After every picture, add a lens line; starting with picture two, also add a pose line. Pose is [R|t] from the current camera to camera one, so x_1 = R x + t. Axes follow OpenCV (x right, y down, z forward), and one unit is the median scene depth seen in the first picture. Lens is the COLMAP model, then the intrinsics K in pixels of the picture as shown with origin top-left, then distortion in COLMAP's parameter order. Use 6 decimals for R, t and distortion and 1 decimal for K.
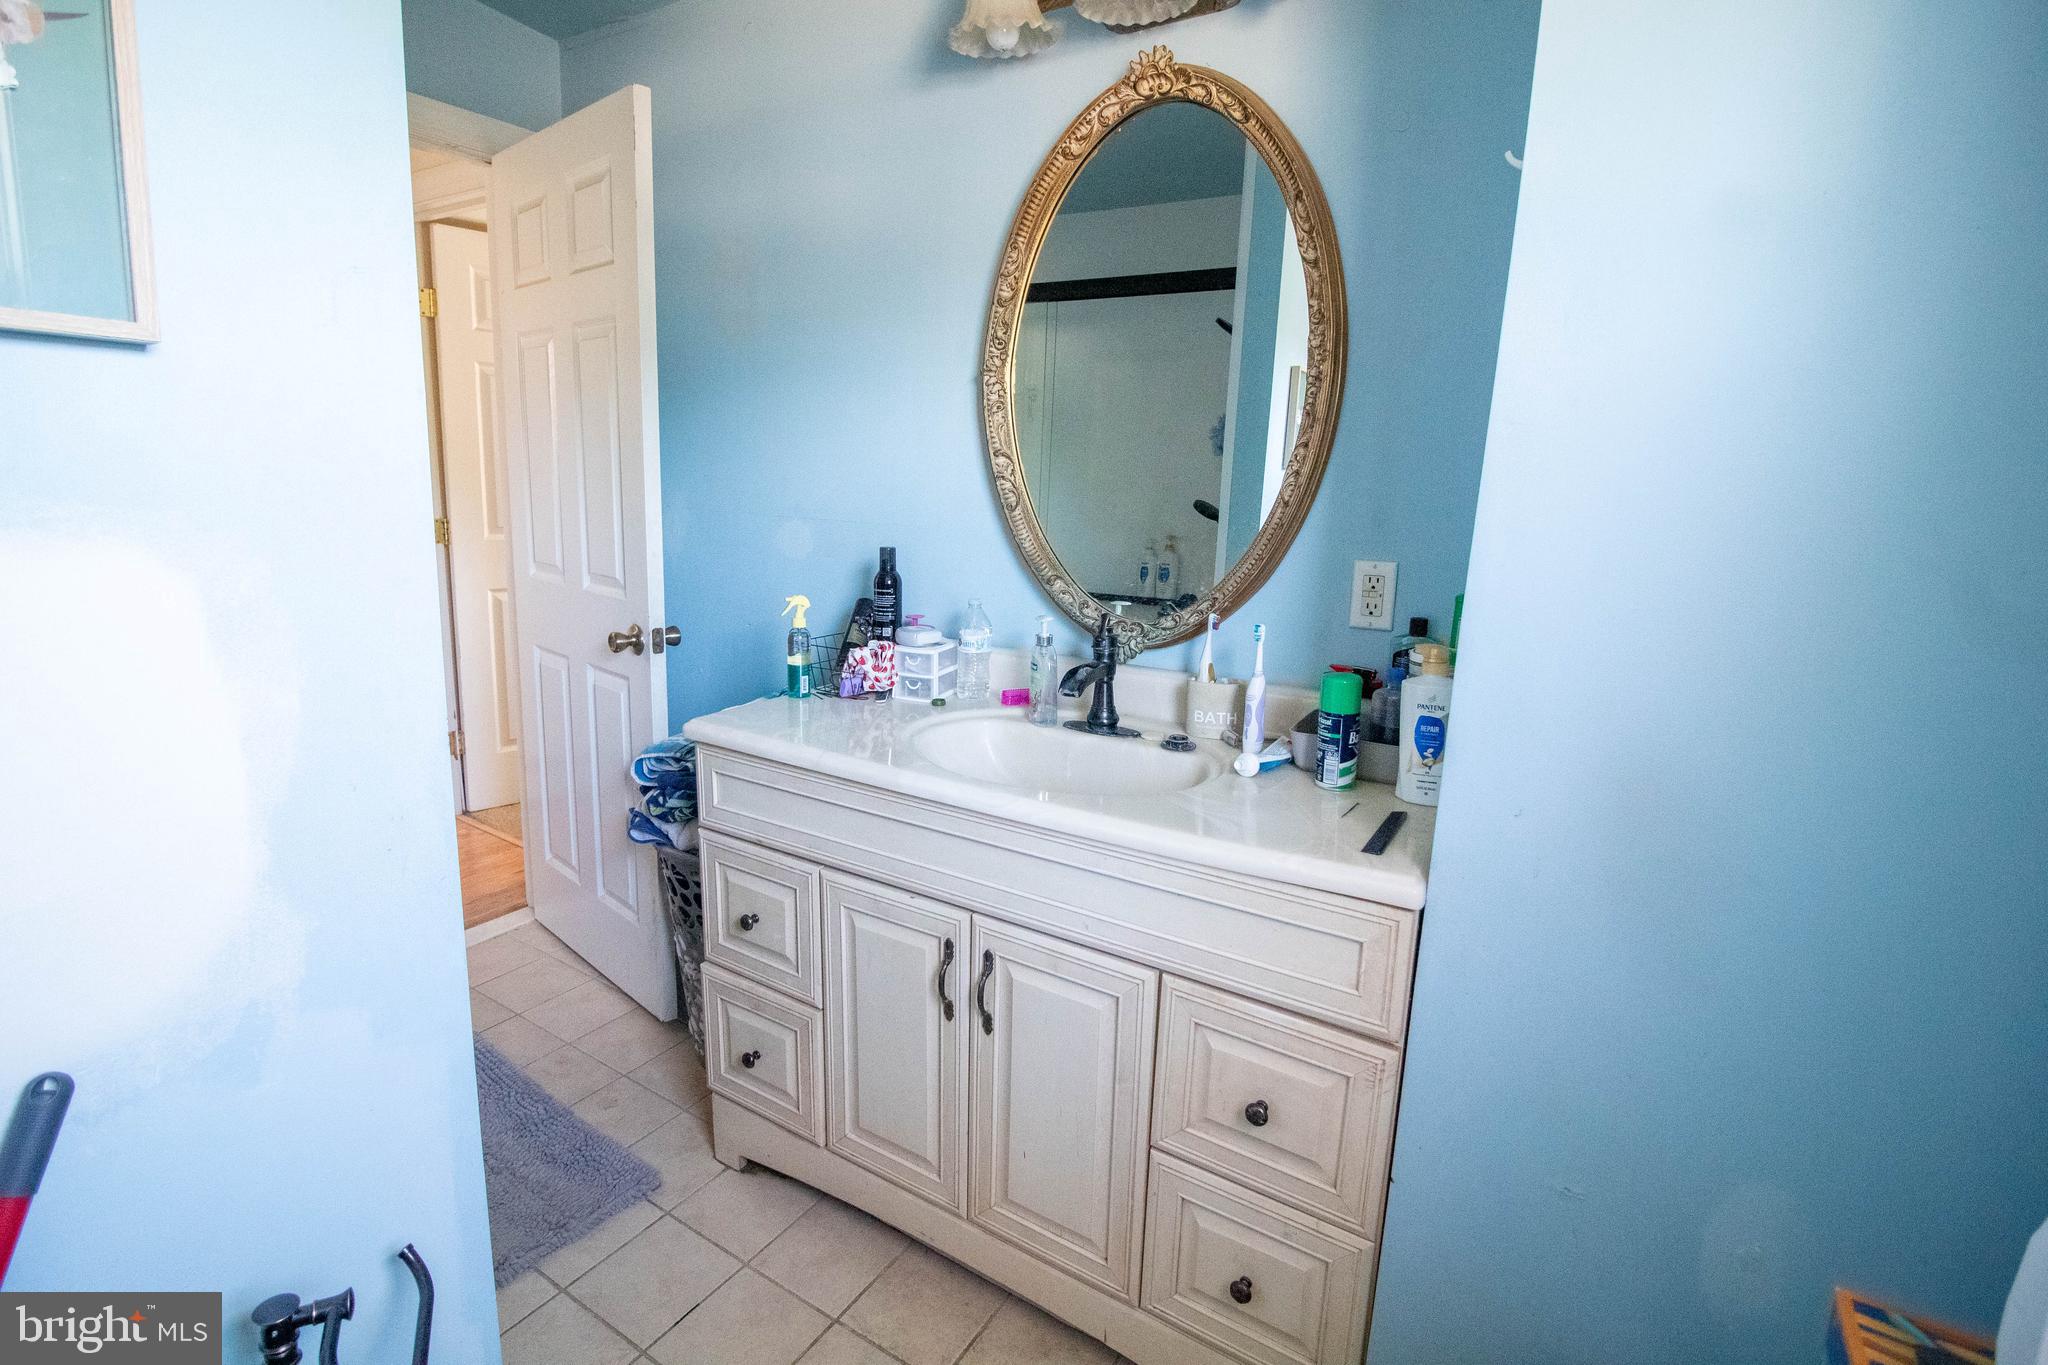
lens RADIAL K [[939.7, 0, 1046.0], [0, 939.7, 642.0], [0, 0, 1]] dist [-0.056834, -0.000218]
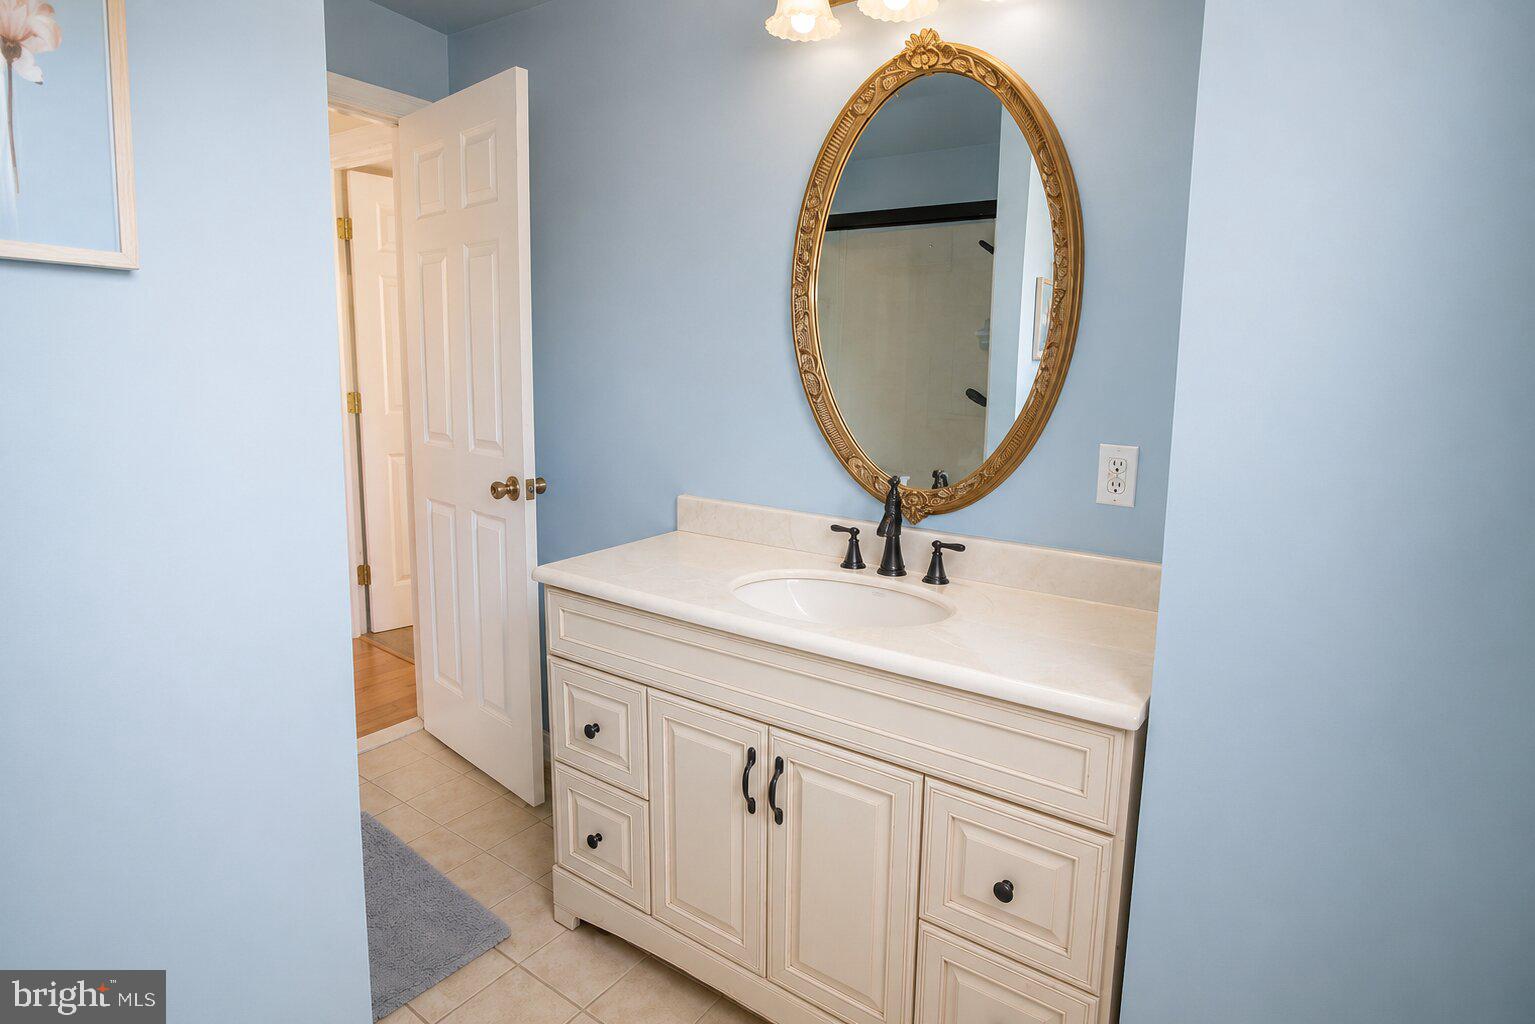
lens RADIAL K [[697.2, 0, 779.2], [0, 697.2, 507.7], [0, 0, 1]] dist [-0.041921, 0.000055]
pose [[0.999722, 0.006013, -0.022784, -0.054814], [-0.006563, 0.999687, -0.024151, 0.026175], [0.022632, 0.024294, 0.999449, 0.080291]]
